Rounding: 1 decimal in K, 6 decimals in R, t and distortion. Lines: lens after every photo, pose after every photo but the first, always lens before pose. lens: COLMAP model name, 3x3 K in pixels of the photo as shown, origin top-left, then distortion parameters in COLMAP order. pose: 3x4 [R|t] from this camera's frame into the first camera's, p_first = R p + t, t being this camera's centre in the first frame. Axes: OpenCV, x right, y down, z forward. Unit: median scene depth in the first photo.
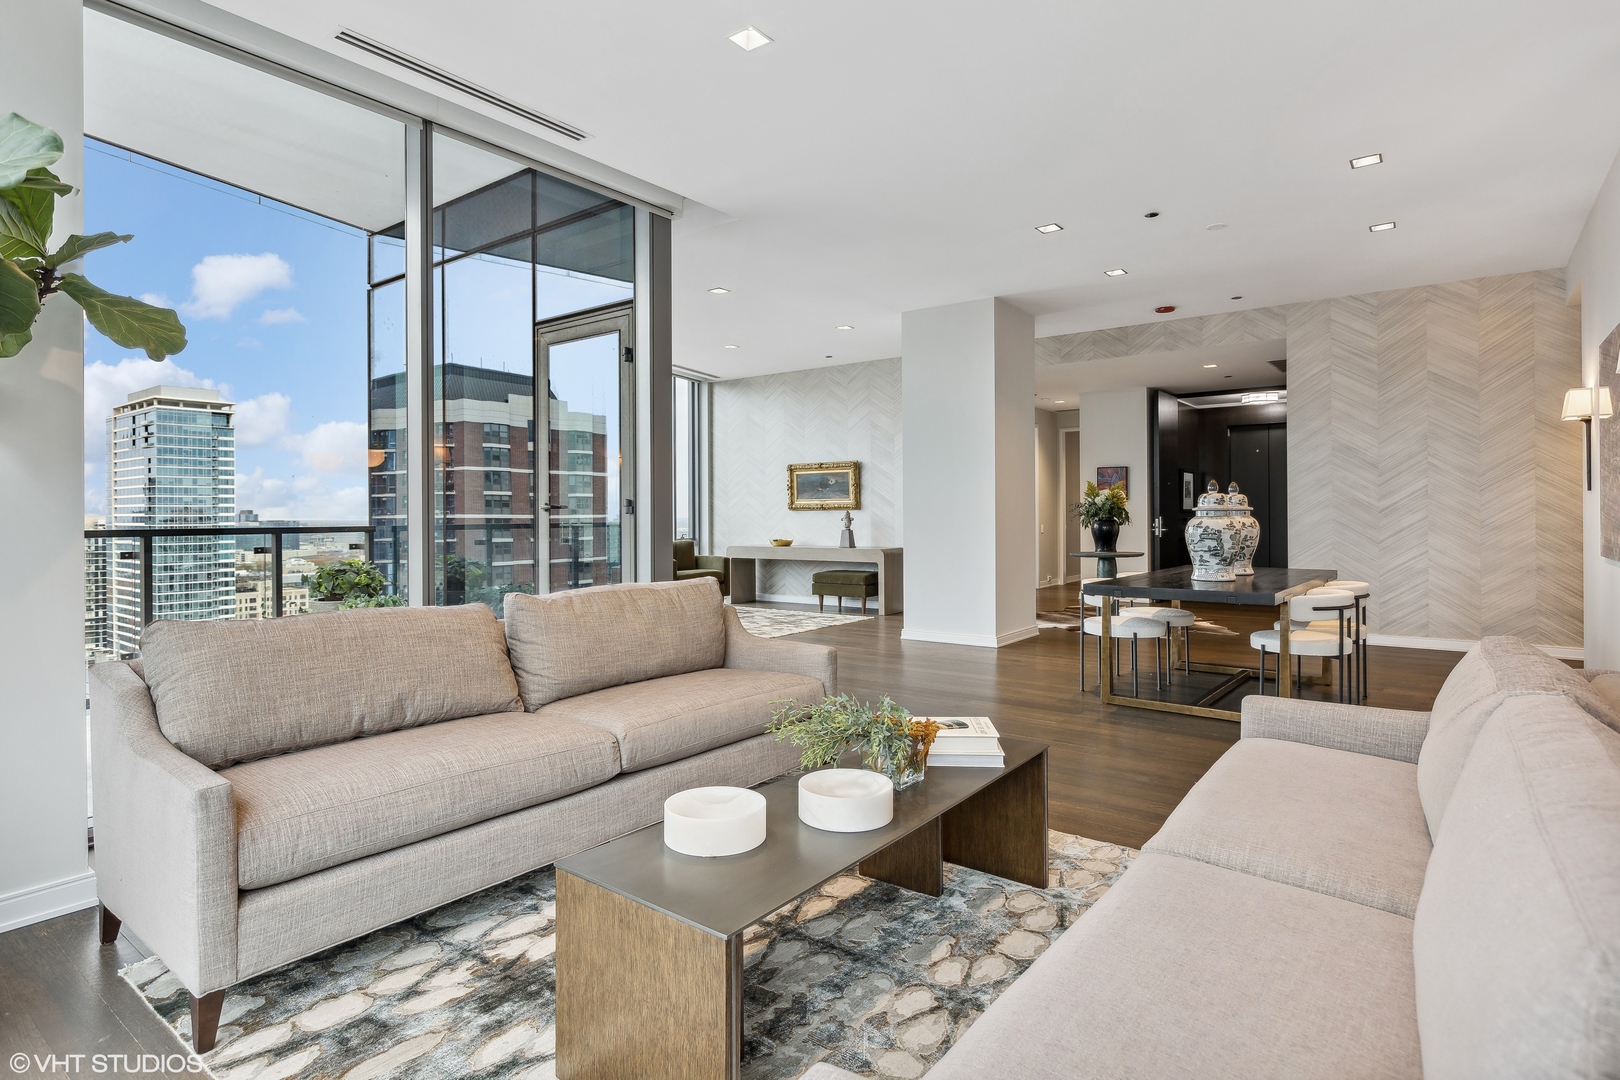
lens RADIAL K [[853.6, 0, 805.8], [0, 853.6, 515.2], [0, 0, 1]] dist [-0.001622, -0.000604]
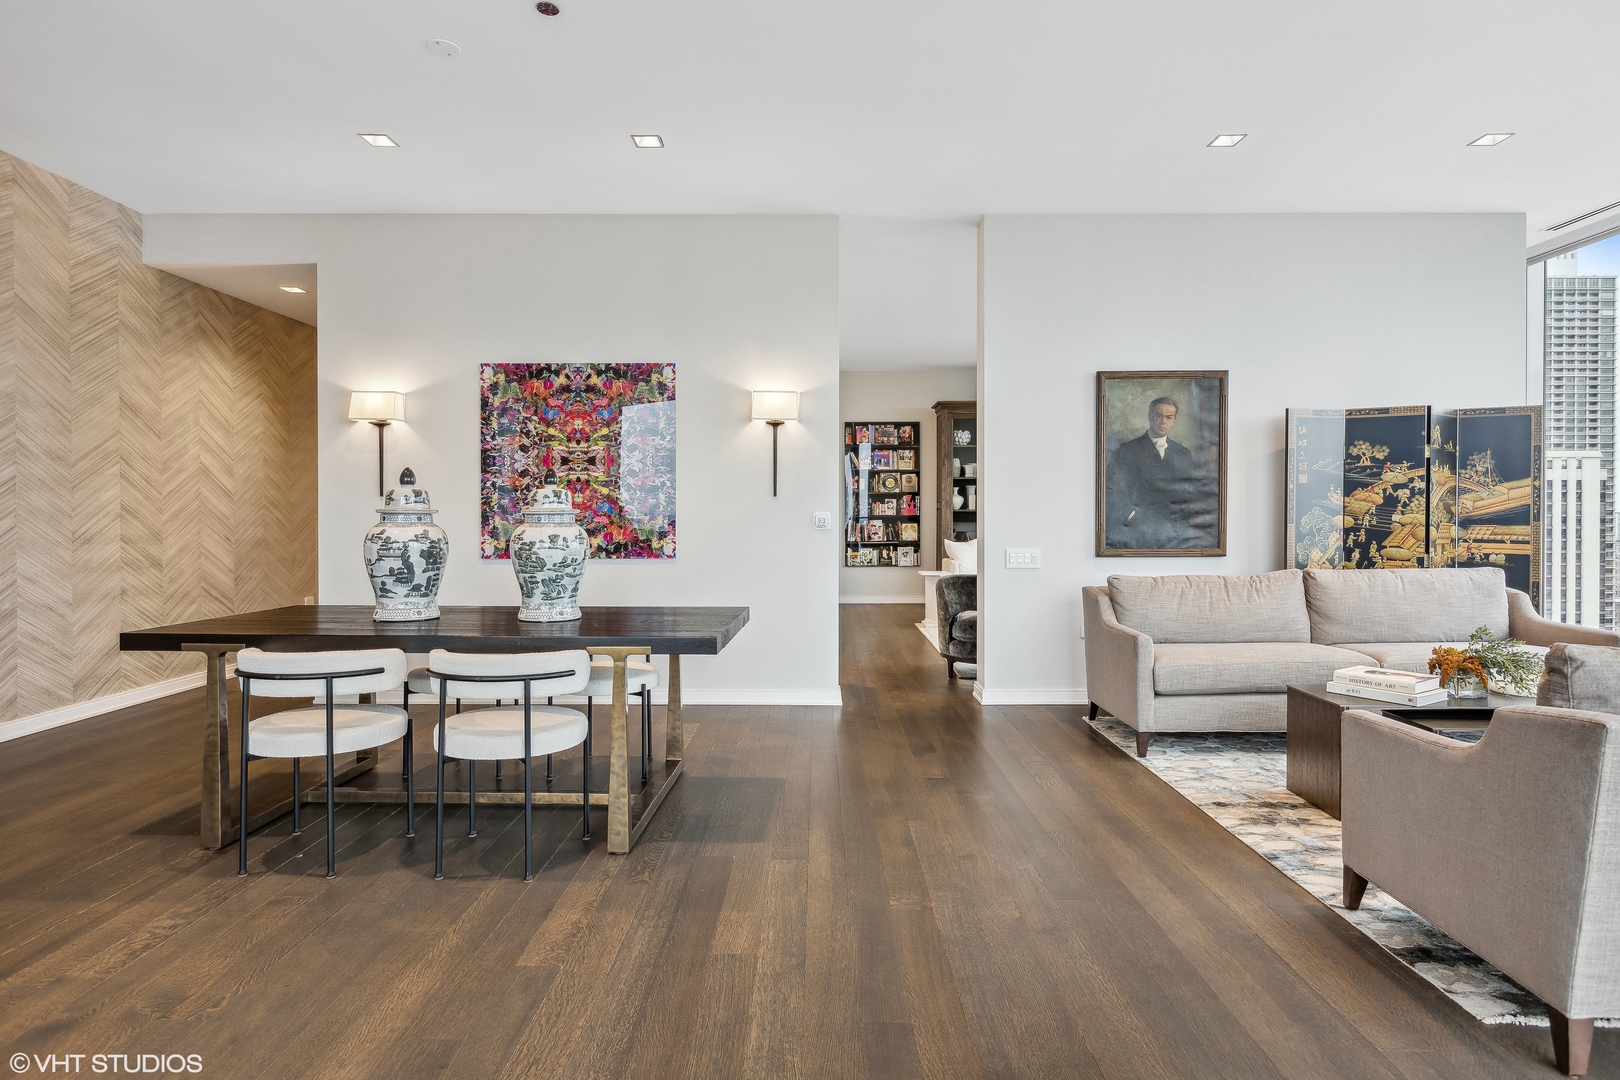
lens RADIAL K [[867.8, 0, 817.9], [0, 867.8, 521.4], [0, 0, 1]] dist [0.000642, 0.000000]
pose [[-0.610095, -0.001110, 0.792328, -0.087882], [0.004384, 0.999979, 0.004777, -0.001403], [-0.792316, 0.006388, -0.610077, 0.595919]]
